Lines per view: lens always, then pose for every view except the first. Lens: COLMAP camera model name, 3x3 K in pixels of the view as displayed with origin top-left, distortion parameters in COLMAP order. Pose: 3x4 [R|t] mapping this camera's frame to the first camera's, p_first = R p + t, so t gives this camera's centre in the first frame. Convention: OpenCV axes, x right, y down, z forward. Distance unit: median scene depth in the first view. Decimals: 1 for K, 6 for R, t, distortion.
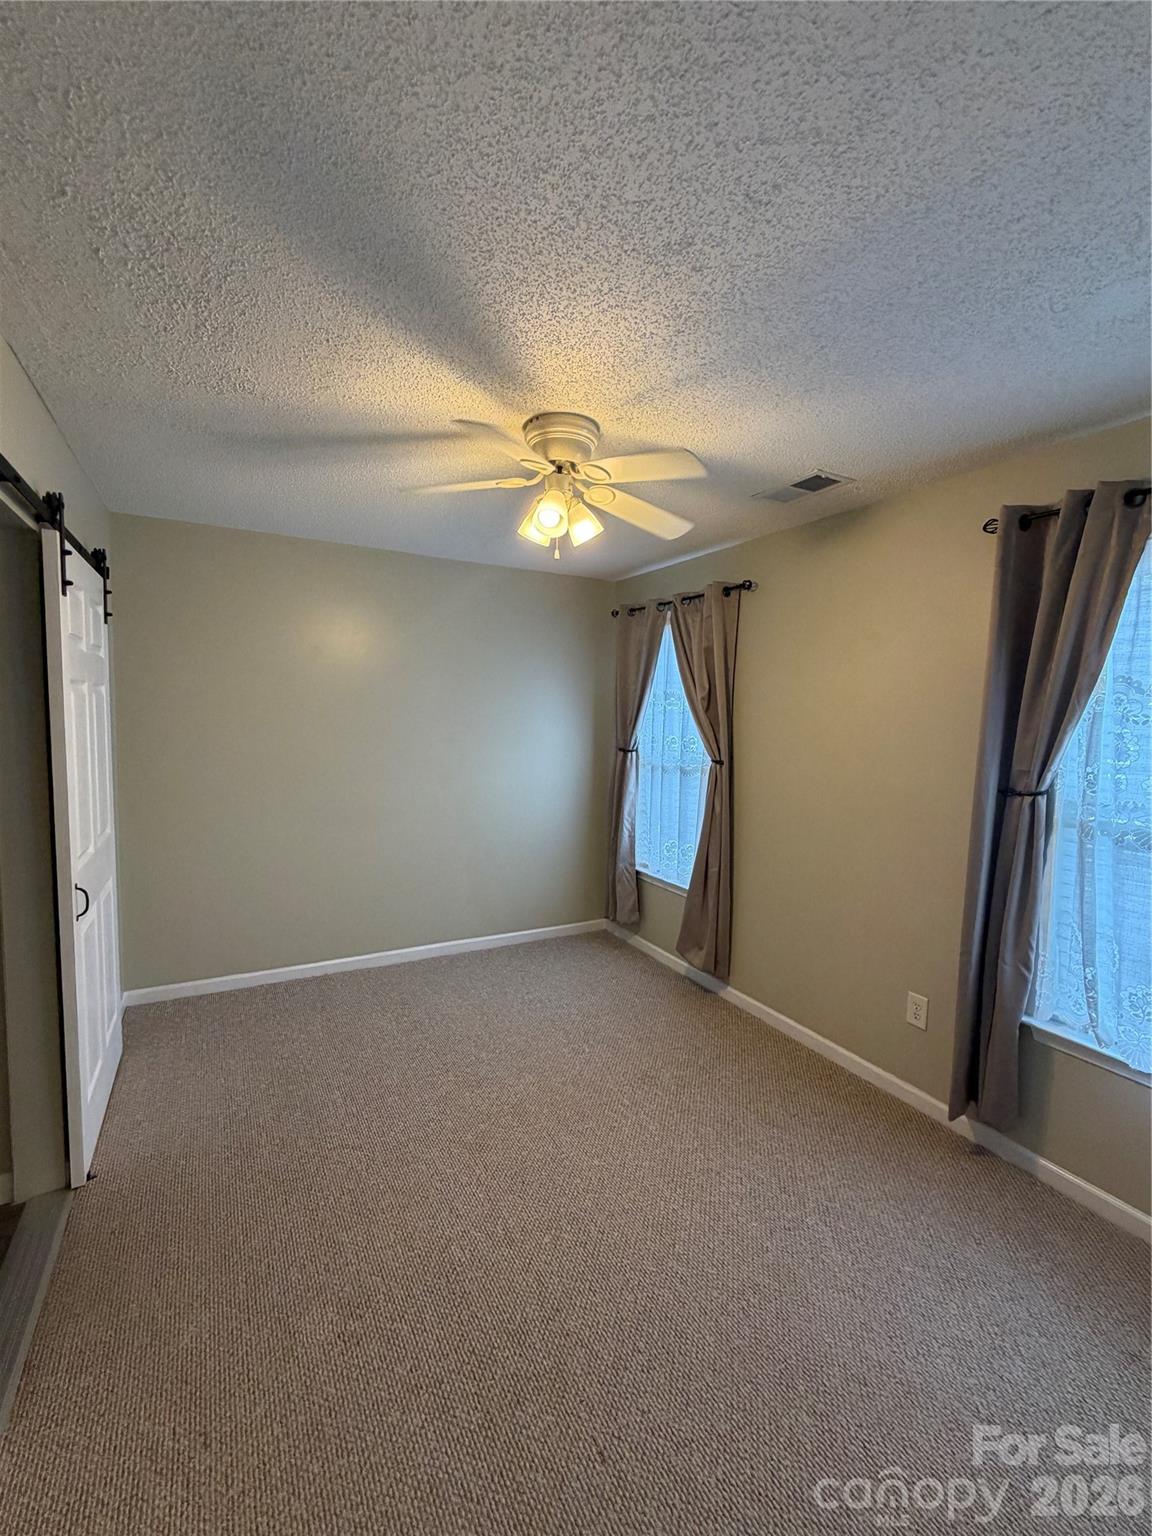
lens RADIAL K [[663.7, 0, 576.0], [0, 663.7, 768.0], [0, 0, 1]] dist [0.034460, 0.000053]
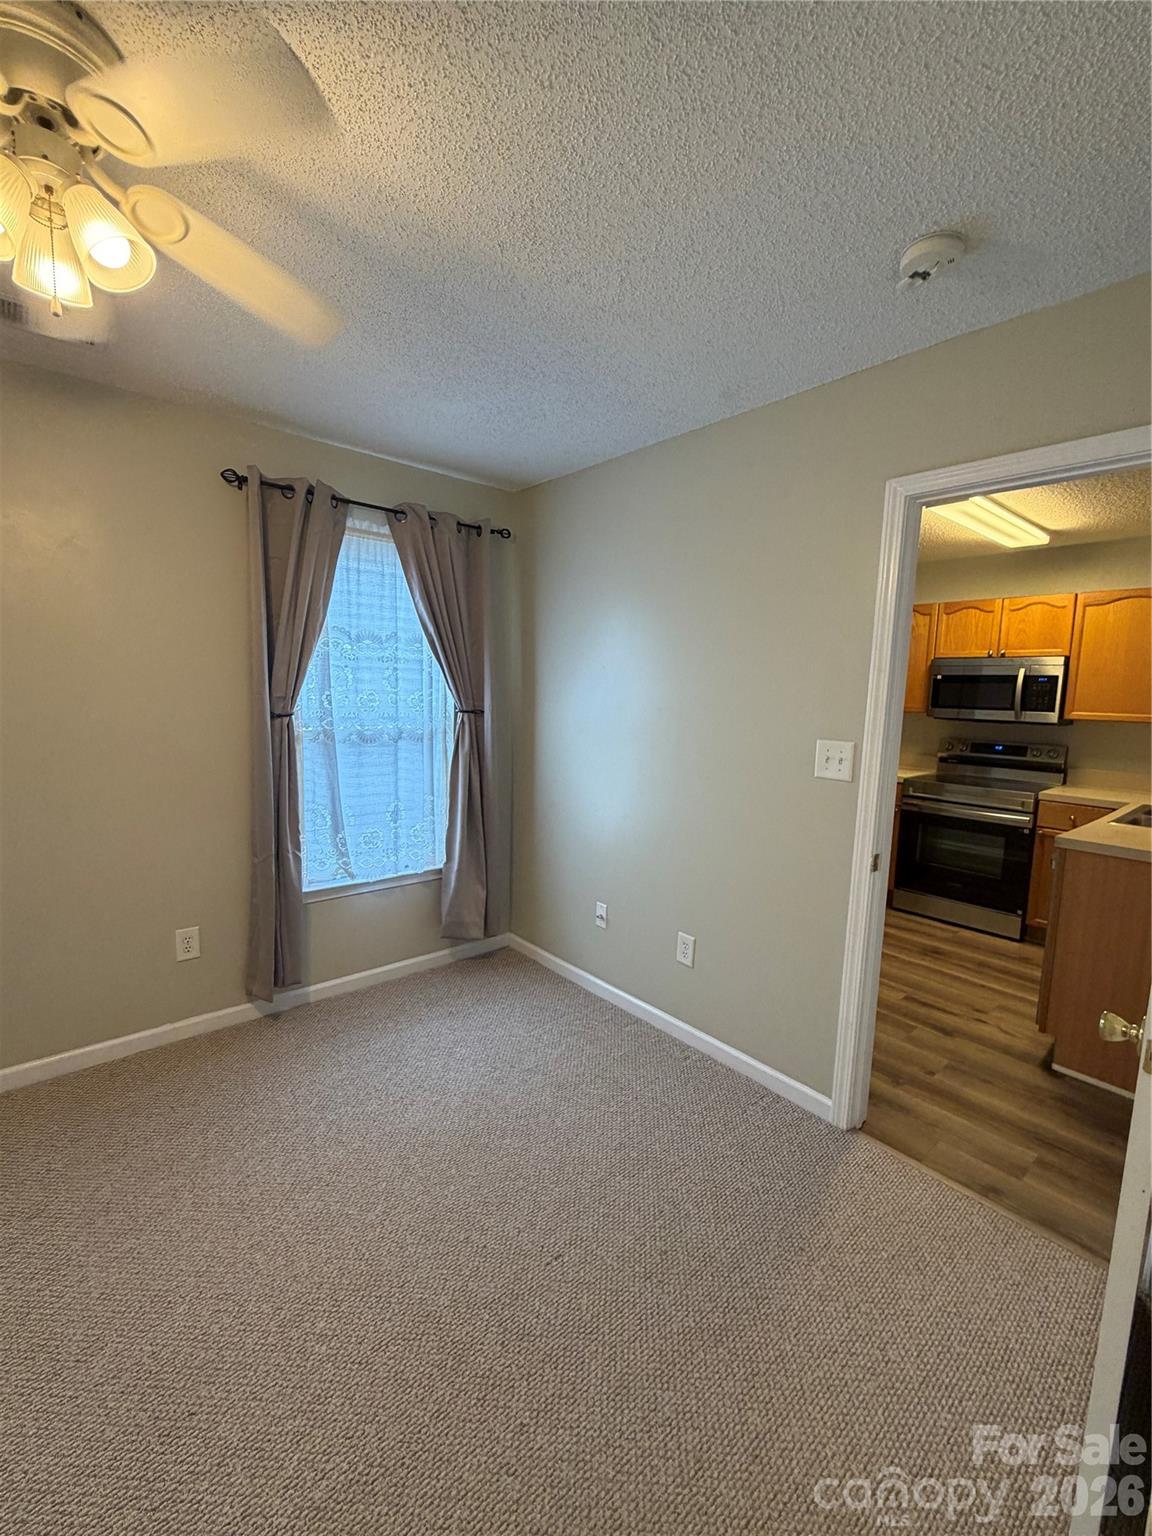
lens RADIAL K [[660.8, 0, 576.0], [0, 660.8, 768.0], [0, 0, 1]] dist [-0.001162, -0.000093]
pose [[-0.210389, -0.135093, 0.968239, -0.636886], [0.049702, 0.987647, 0.148601, -0.019726], [-0.976354, 0.079388, -0.201076, 0.730139]]
